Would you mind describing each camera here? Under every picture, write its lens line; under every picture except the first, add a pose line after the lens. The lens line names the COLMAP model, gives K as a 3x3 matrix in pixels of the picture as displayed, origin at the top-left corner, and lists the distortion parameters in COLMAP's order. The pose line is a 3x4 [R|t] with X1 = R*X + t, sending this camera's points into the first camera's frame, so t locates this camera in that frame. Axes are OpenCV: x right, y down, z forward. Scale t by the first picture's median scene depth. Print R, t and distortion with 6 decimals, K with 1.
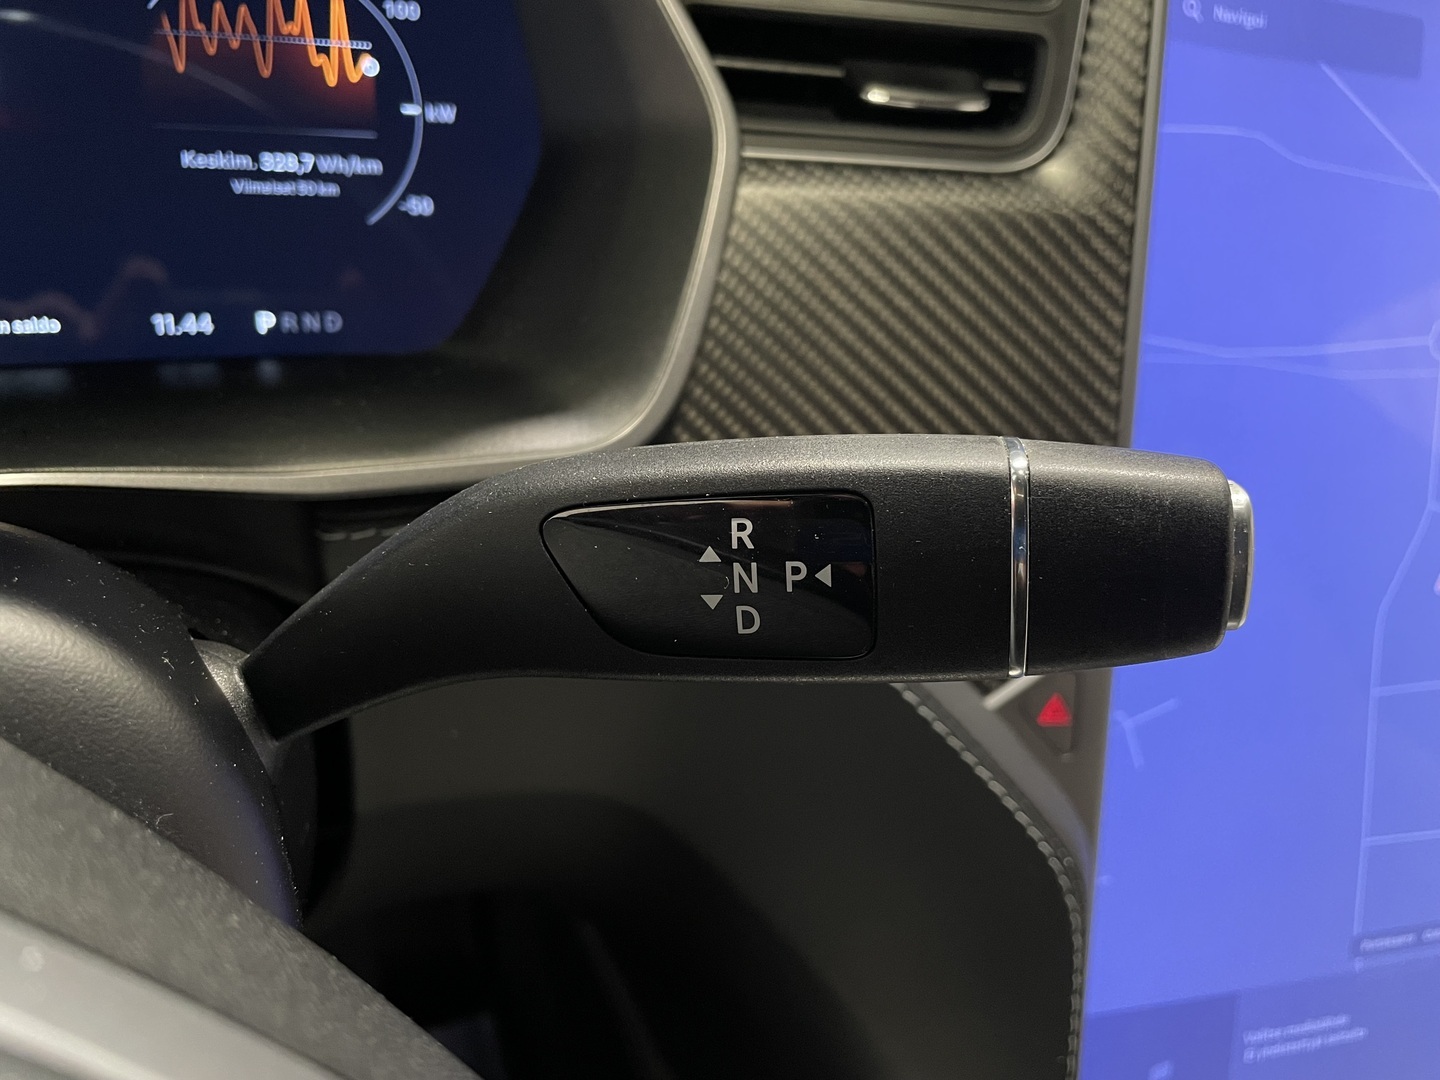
lens RADIAL K [[1139.4, 0, 720.0], [0, 1139.4, 540.0], [0, 0, 1]] dist [0.074420, -0.135730]
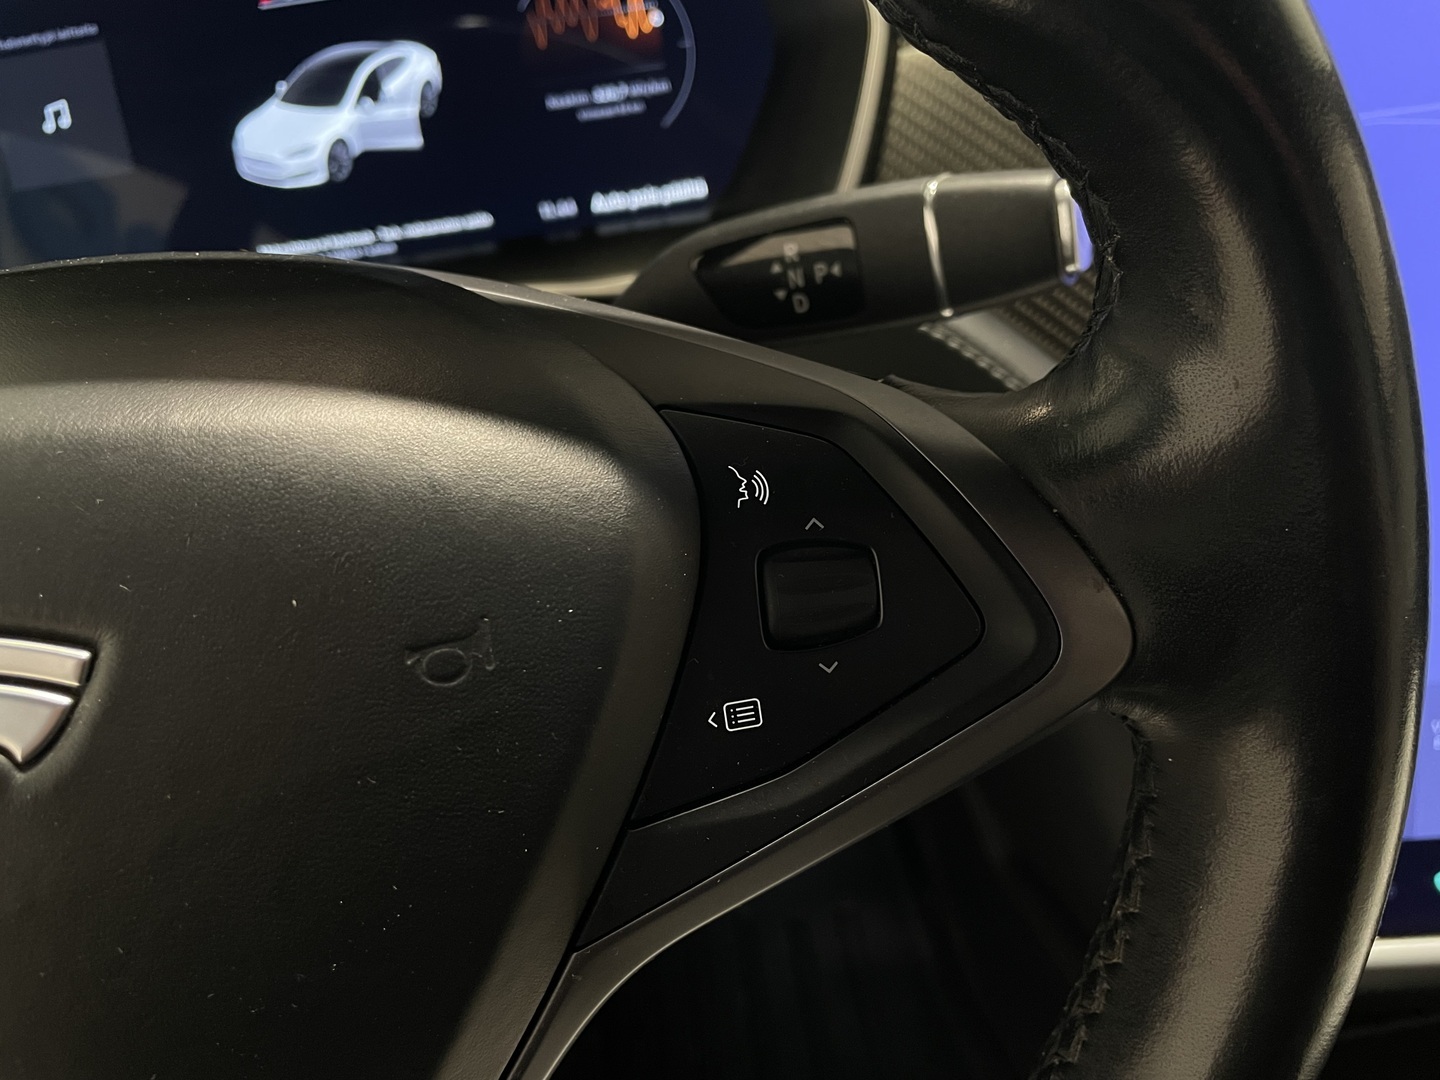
lens RADIAL K [[1139.4, 0, 720.0], [0, 1139.4, 540.0], [0, 0, 1]] dist [0.074420, -0.135730]
pose [[0.923606, -0.035122, -0.381731, 0.326340], [0.063165, 0.996126, 0.061179, 0.182109], [0.378104, -0.080618, 0.922246, -0.411693]]
